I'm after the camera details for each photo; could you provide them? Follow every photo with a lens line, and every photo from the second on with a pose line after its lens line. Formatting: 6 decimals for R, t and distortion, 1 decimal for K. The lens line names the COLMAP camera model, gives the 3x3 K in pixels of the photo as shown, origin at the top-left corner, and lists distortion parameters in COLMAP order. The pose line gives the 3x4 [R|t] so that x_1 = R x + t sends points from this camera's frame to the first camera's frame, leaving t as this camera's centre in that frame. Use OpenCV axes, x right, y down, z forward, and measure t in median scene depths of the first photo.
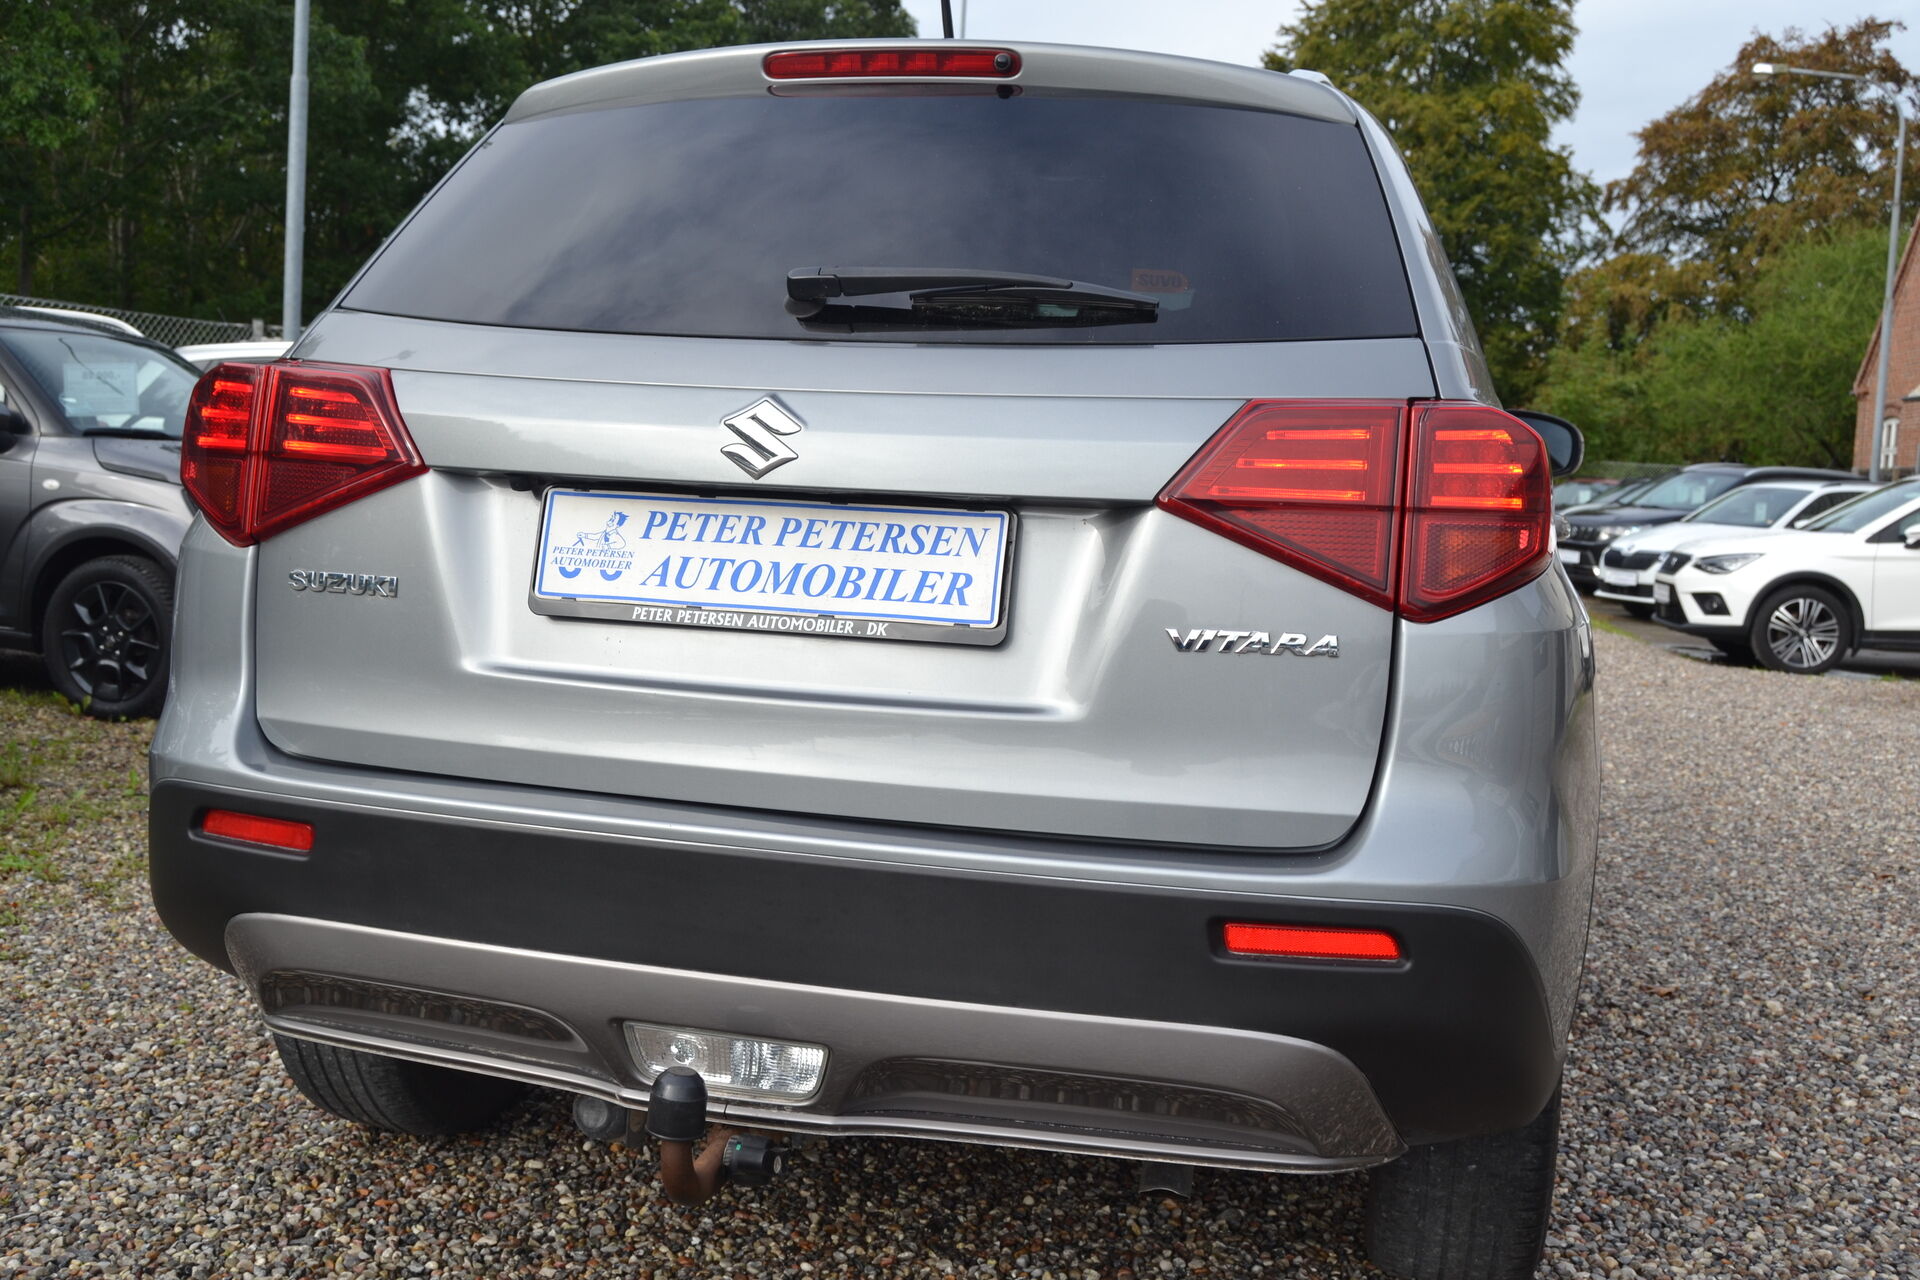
lens RADIAL K [[1804.3, 0, 999.5], [0, 1804.3, 659.9], [0, 0, 1]] dist [-0.048226, -0.000233]
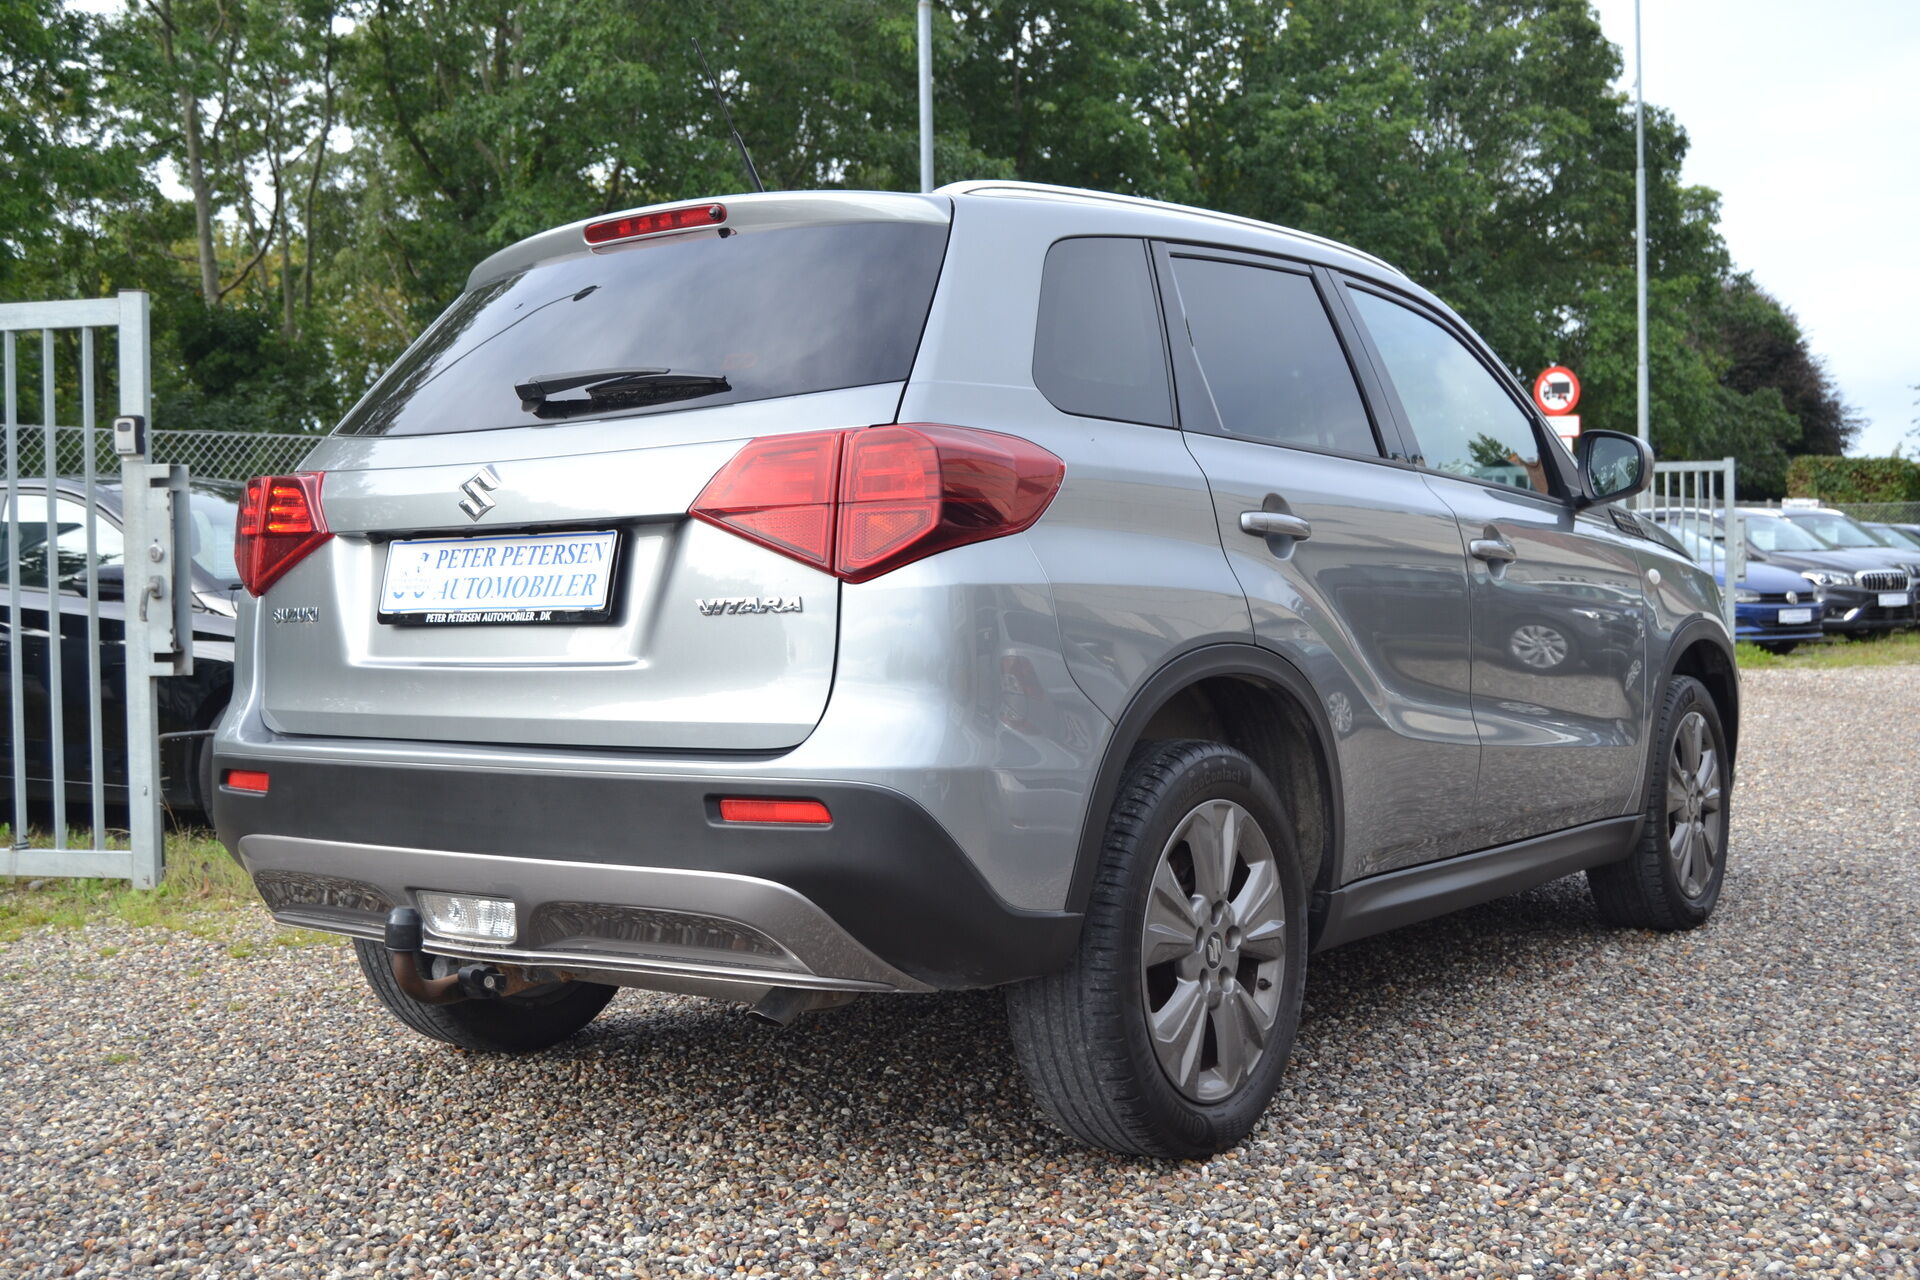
lens RADIAL K [[2065.5, 0, 1014.1], [0, 2065.5, 637.7], [0, 0, 1]] dist [0.015684, -0.226082]
pose [[0.929420, -0.060093, -0.364097, 0.809516], [0.031143, 0.995905, -0.084872, 0.139921], [0.367706, 0.067543, 0.927486, -0.381443]]
